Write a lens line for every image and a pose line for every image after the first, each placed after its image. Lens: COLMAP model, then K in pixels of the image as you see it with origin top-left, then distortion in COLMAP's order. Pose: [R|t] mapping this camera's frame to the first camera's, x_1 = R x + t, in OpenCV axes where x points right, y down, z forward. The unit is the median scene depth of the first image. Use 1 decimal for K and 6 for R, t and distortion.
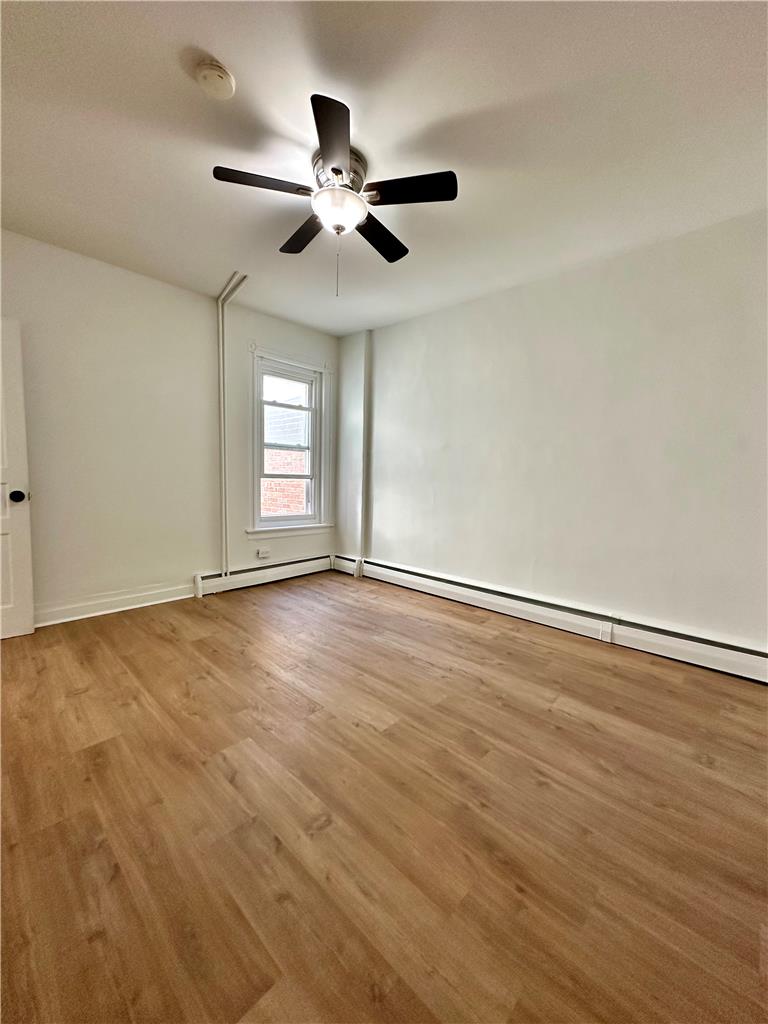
lens RADIAL K [[408.6, 0, 392.2], [0, 408.6, 502.7], [0, 0, 1]] dist [-0.001492, 0.000619]
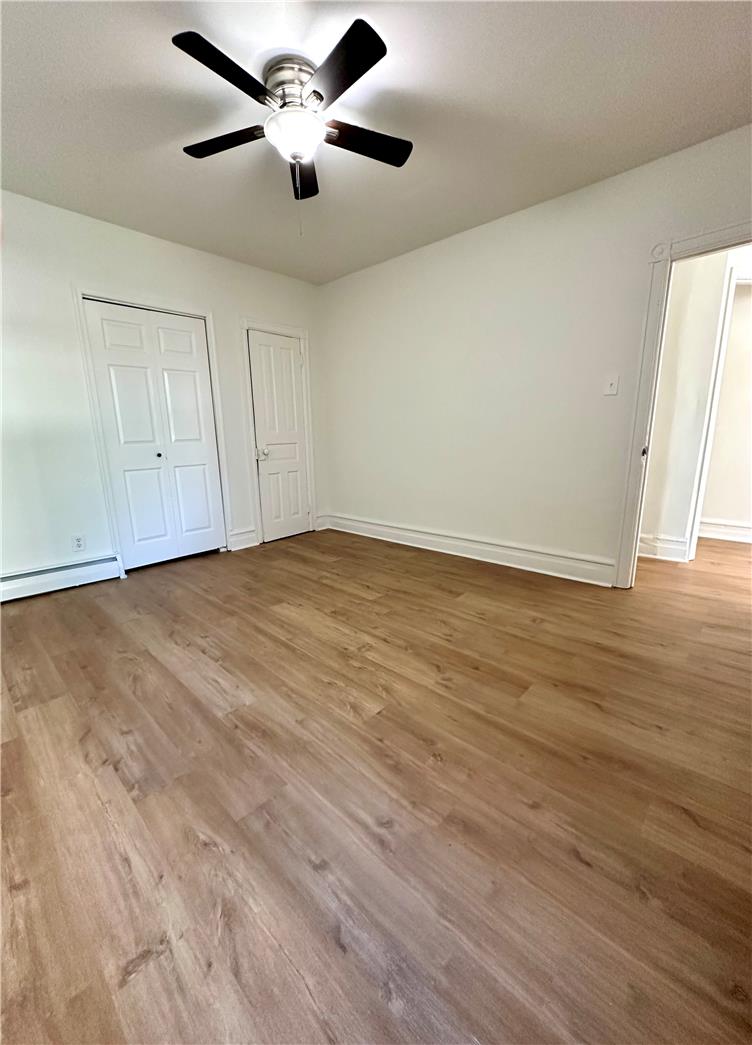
lens RADIAL K [[415.4, 0, 369.0], [0, 415.4, 521.7], [0, 0, 1]] dist [-0.001614, 0.000203]
pose [[-0.999853, -0.009163, 0.014484, -0.251081], [-0.004782, 0.960674, 0.277639, -0.105468], [-0.016459, 0.277529, -0.960576, 1.683839]]
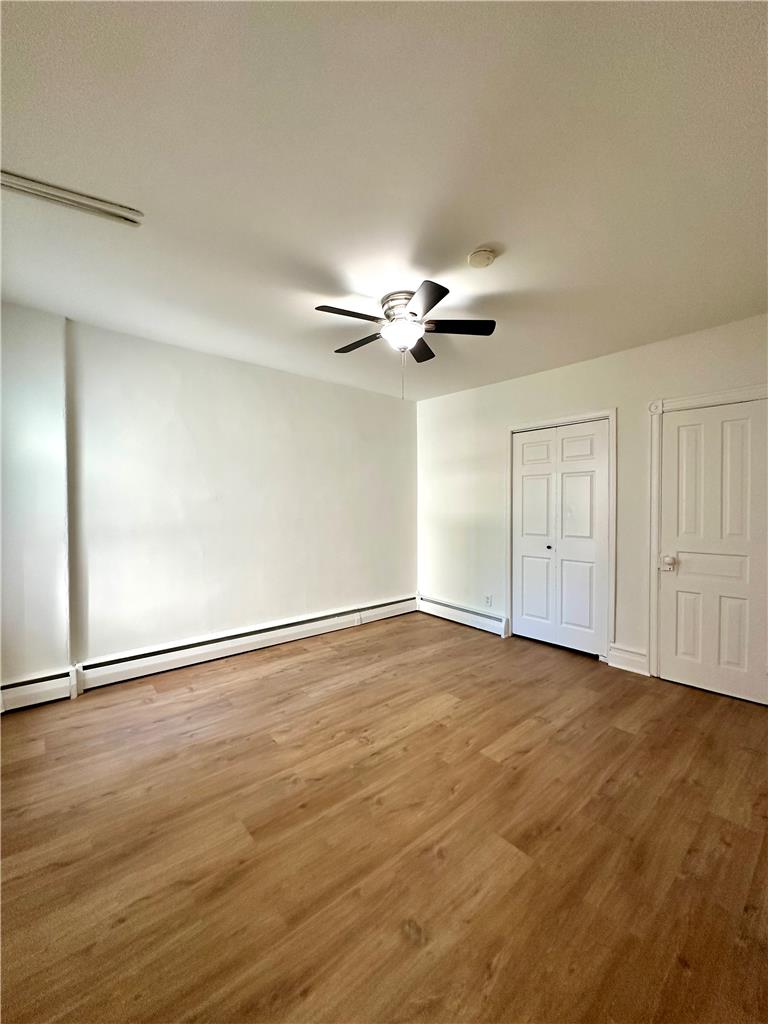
lens RADIAL K [[408.6, 0, 377.3], [0, 408.6, 509.9], [0, 0, 1]] dist [-0.001492, 0.000619]
pose [[0.120768, -0.037795, 0.991961, -1.117402], [0.070046, 0.997109, 0.029463, -0.161114], [-0.990206, 0.065924, 0.123066, 0.765024]]
